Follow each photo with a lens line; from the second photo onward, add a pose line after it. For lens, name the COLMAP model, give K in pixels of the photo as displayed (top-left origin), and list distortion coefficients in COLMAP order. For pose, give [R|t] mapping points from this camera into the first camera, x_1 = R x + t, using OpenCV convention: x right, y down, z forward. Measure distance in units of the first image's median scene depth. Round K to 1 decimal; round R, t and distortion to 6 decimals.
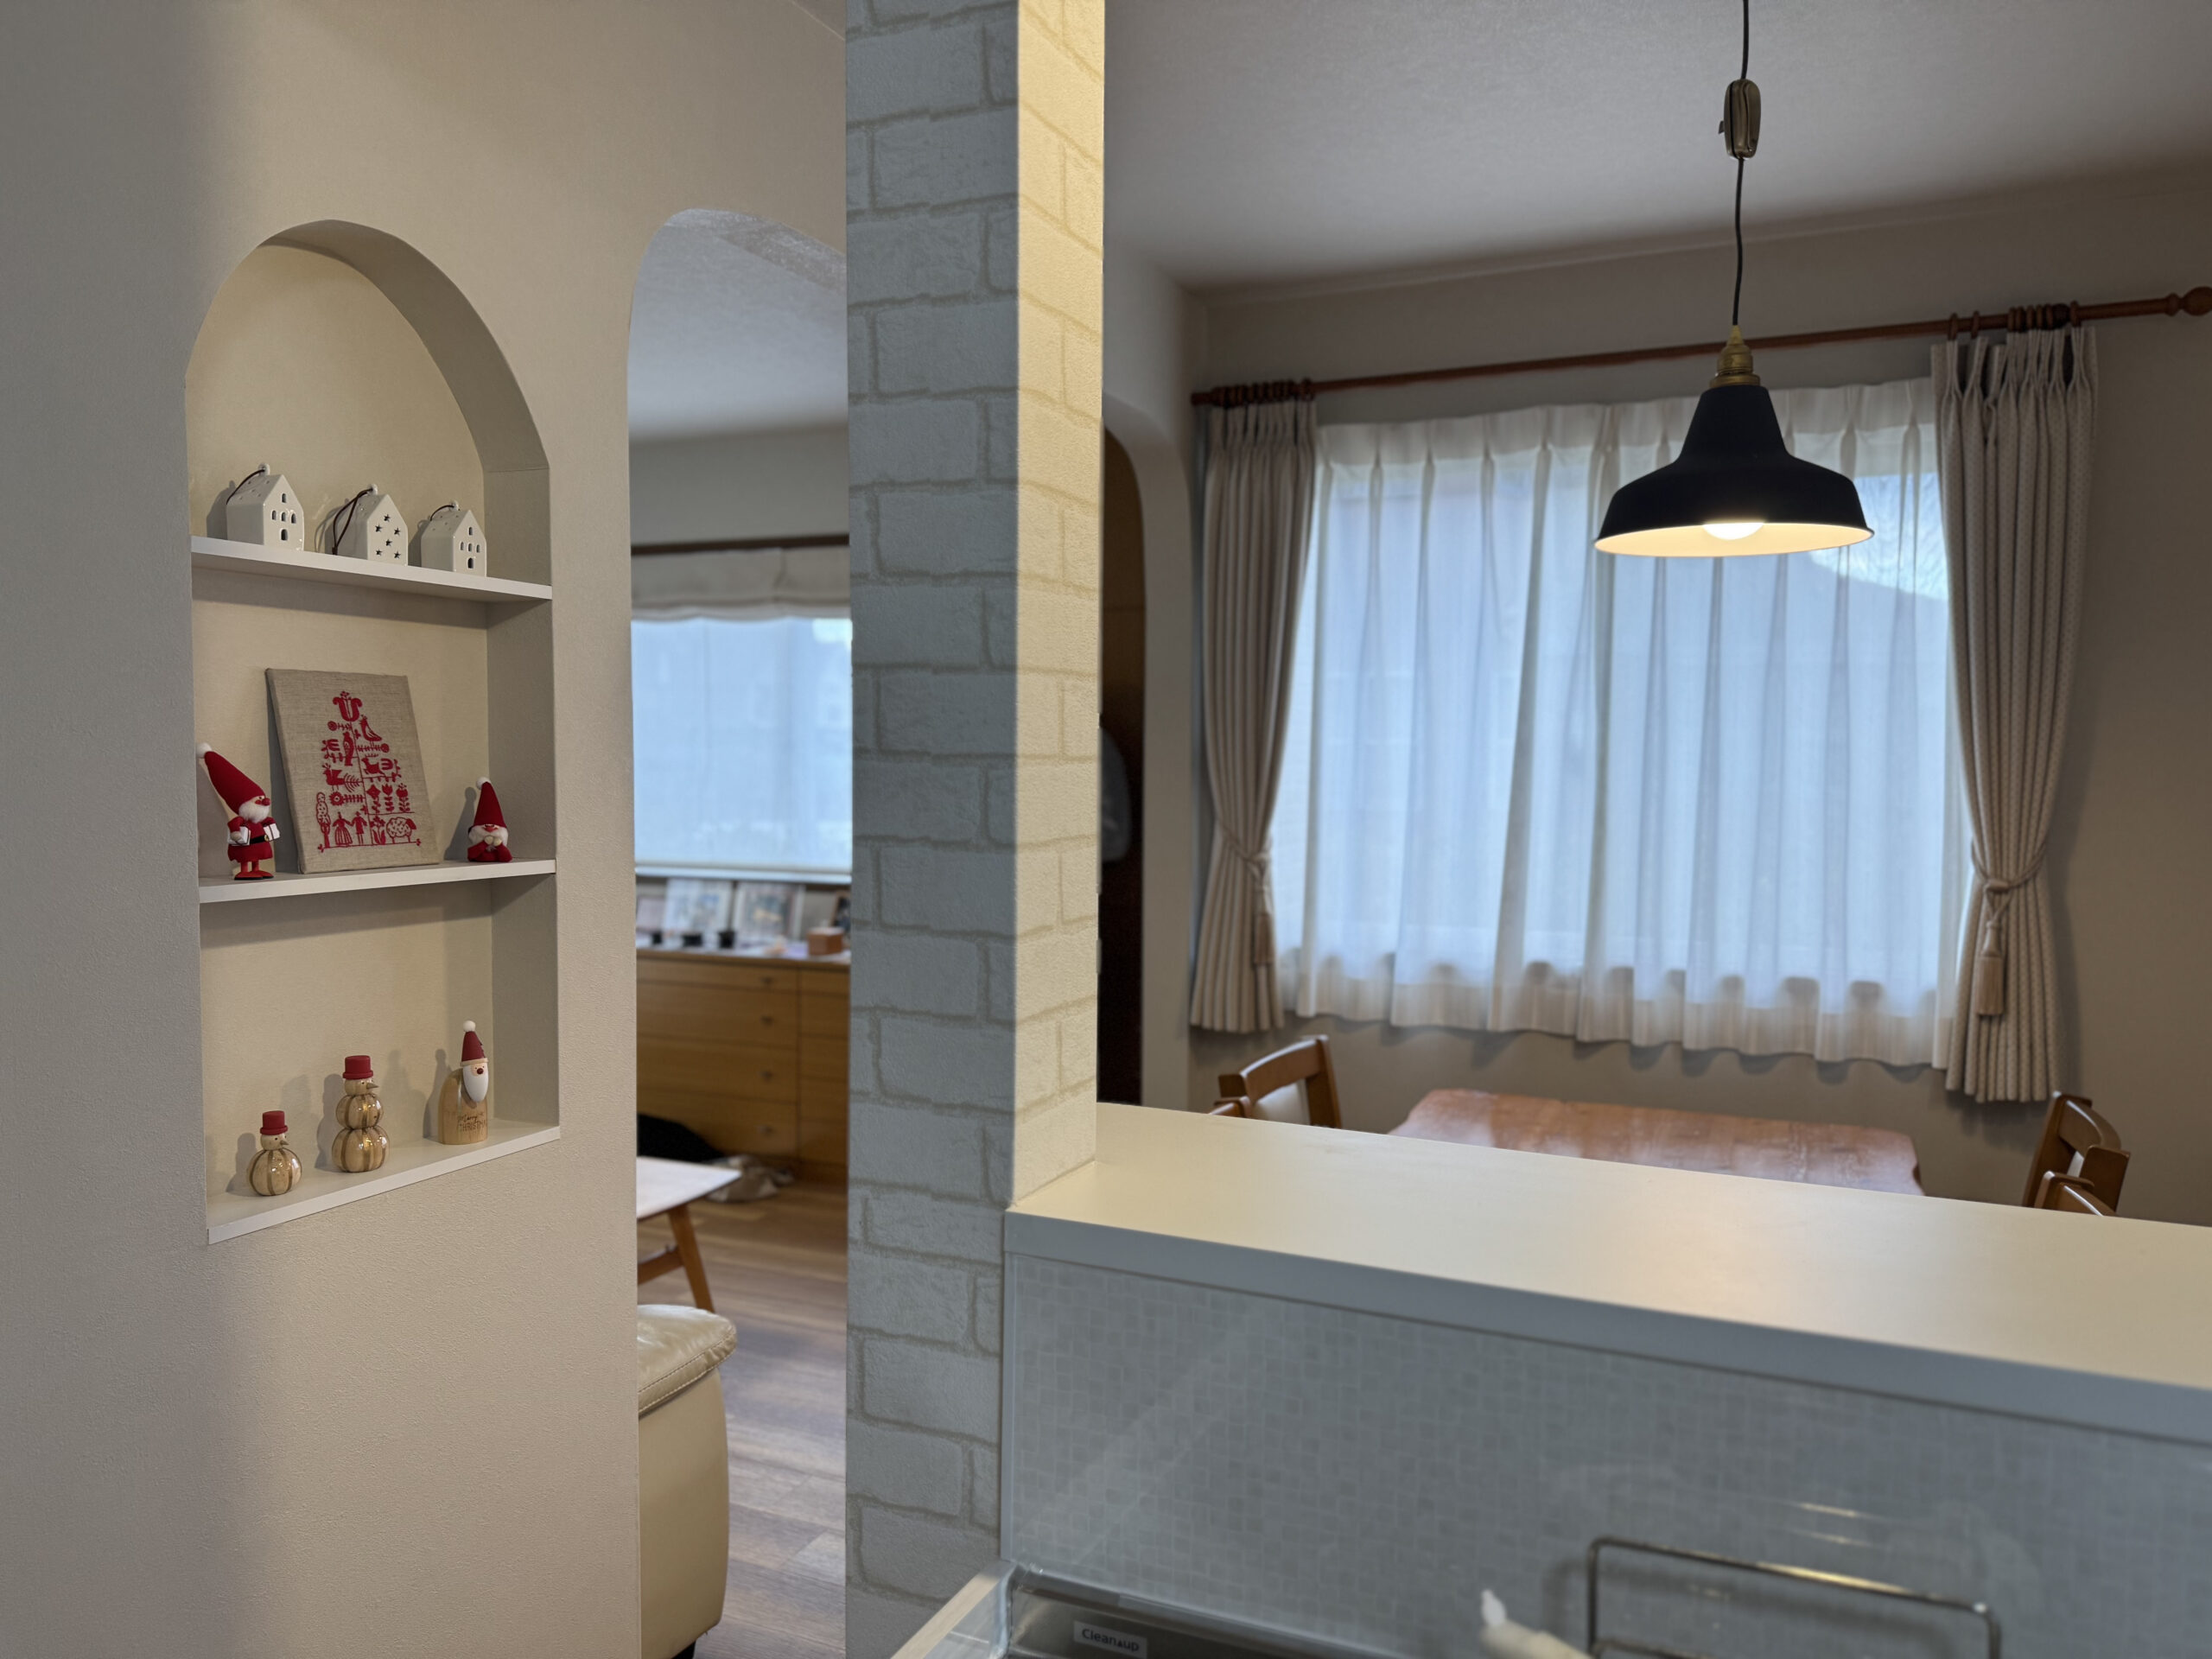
lens RADIAL K [[1558.0, 0, 1105.7], [0, 1558.0, 831.6], [0, 0, 1]] dist [0.007979, -0.020770]
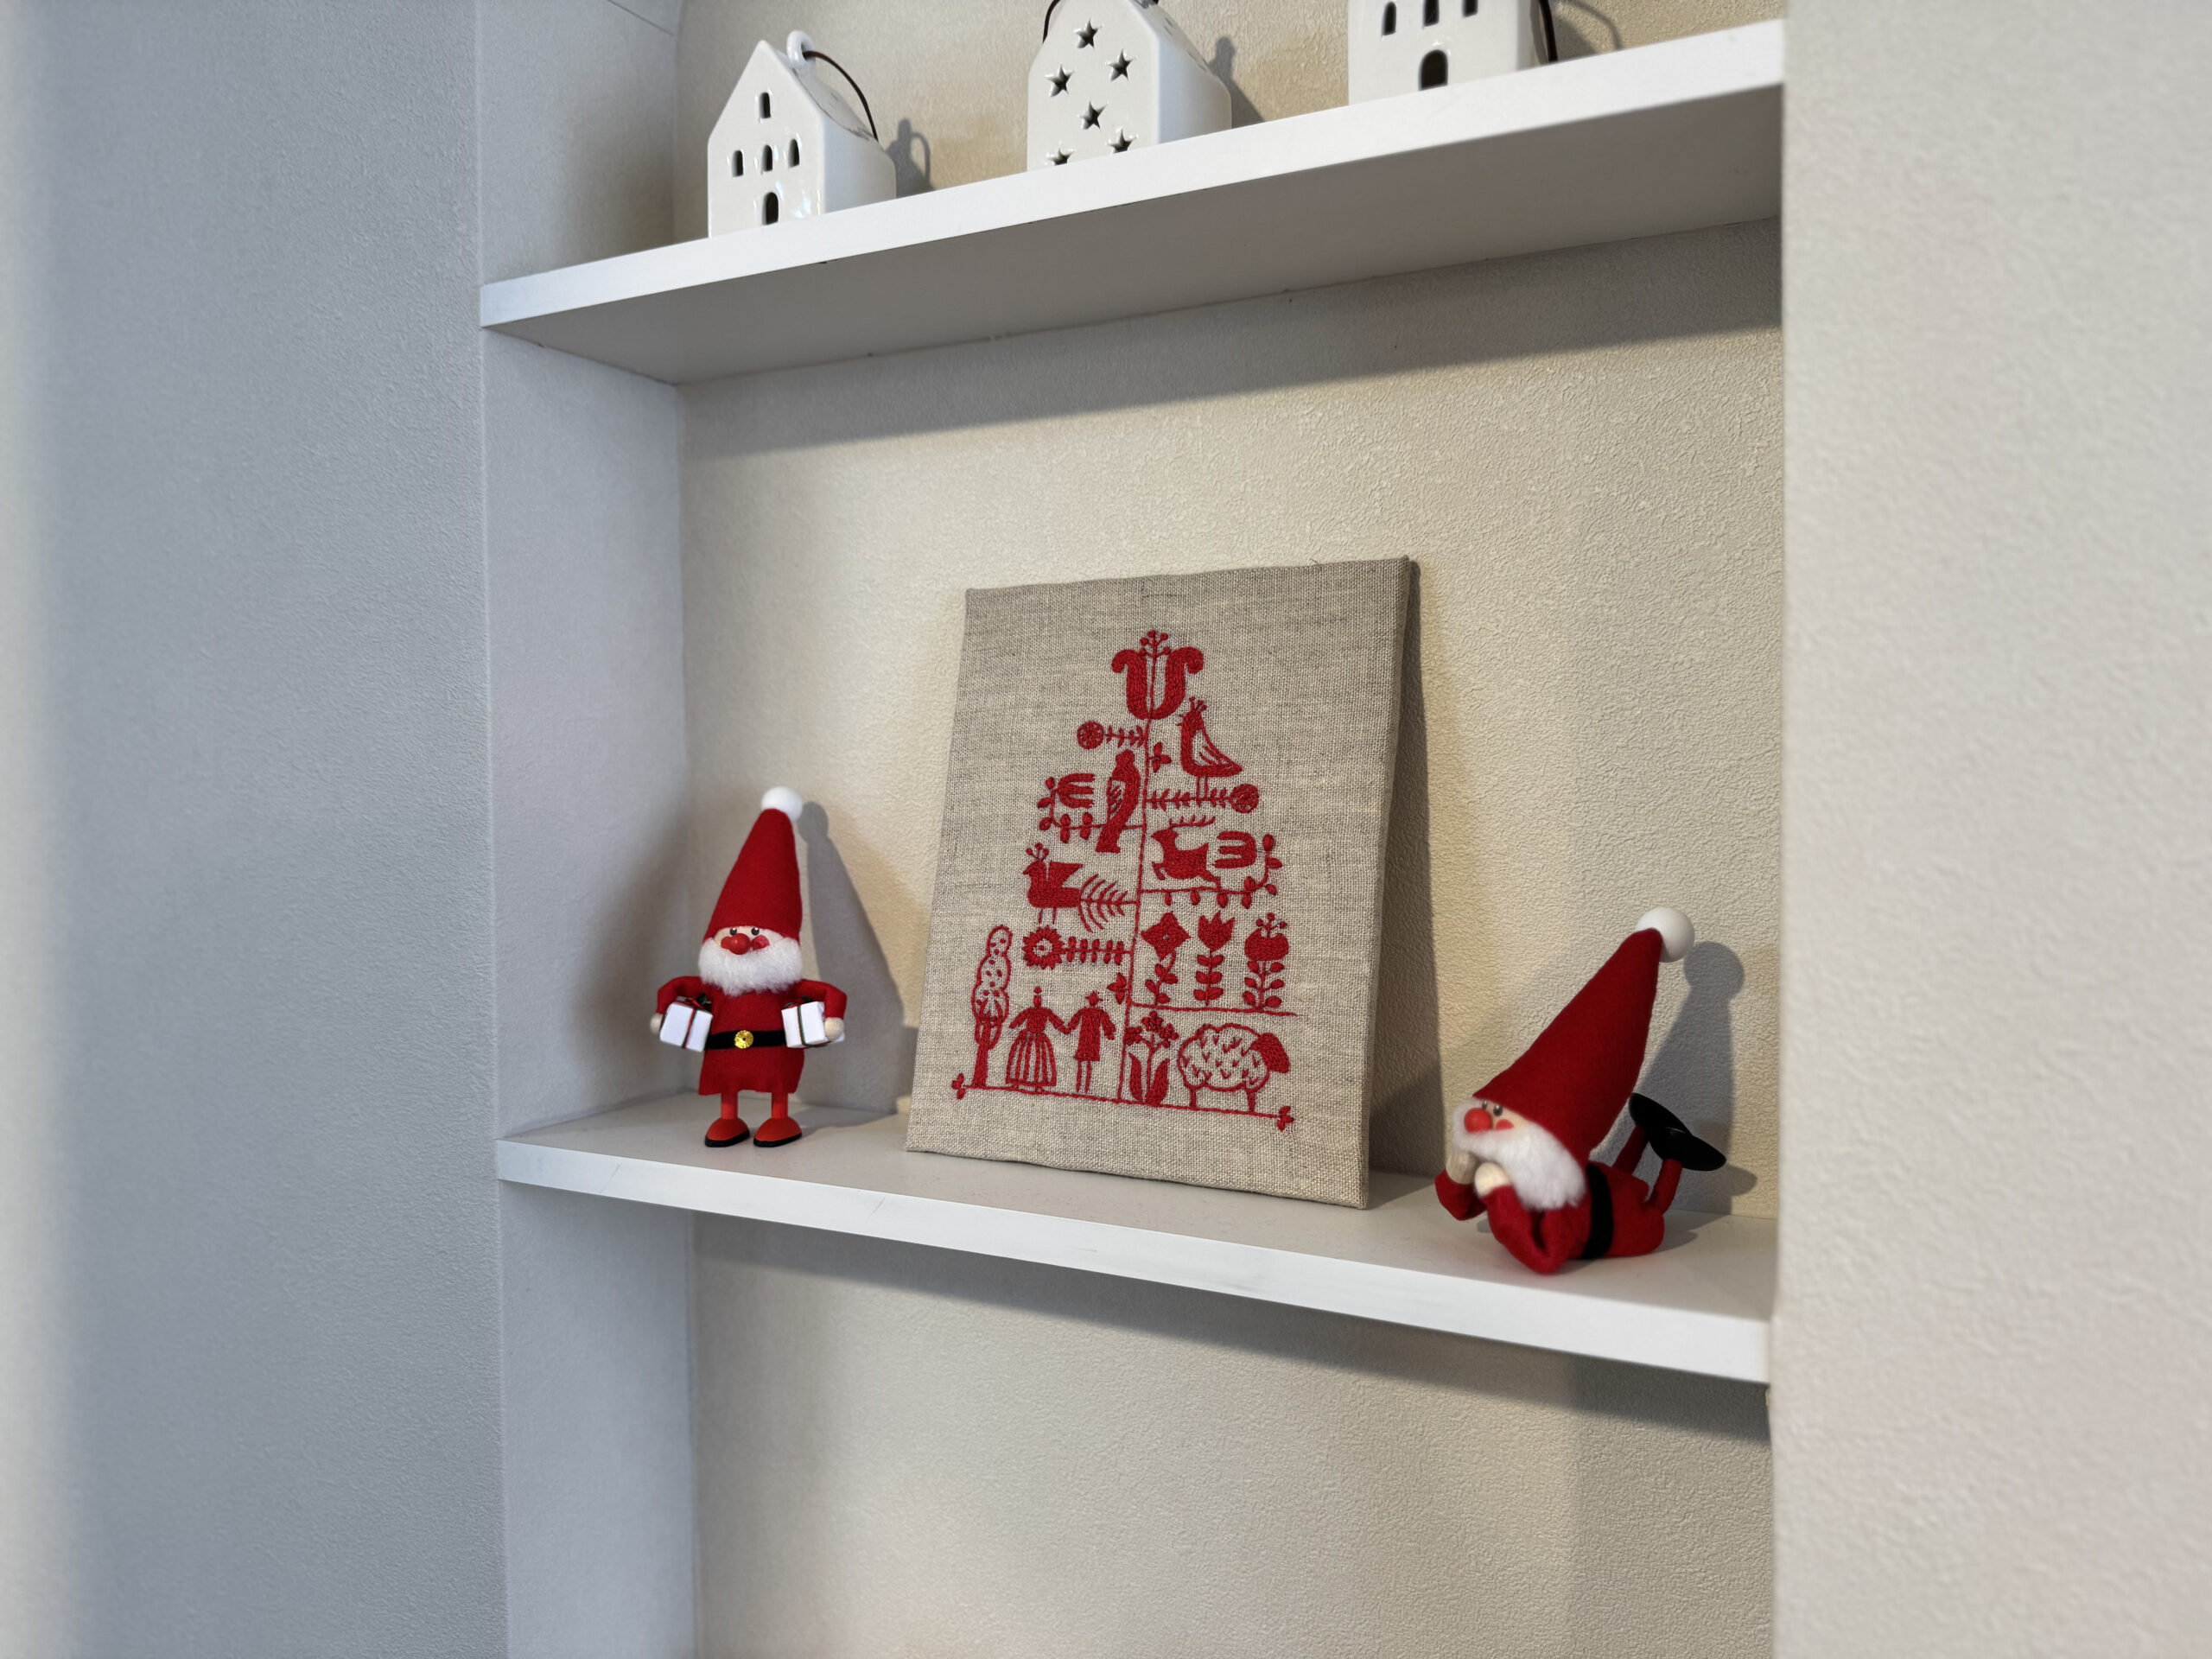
lens RADIAL K [[1558.0, 0, 1119.2], [0, 1558.0, 864.8], [0, 0, 1]] dist [0.007979, -0.020770]
pose [[-0.052296, 0.040465, -0.997811, -0.152332], [-0.049161, 0.997863, 0.043043, -0.053770], [0.997421, 0.051305, -0.050195, 1.014497]]
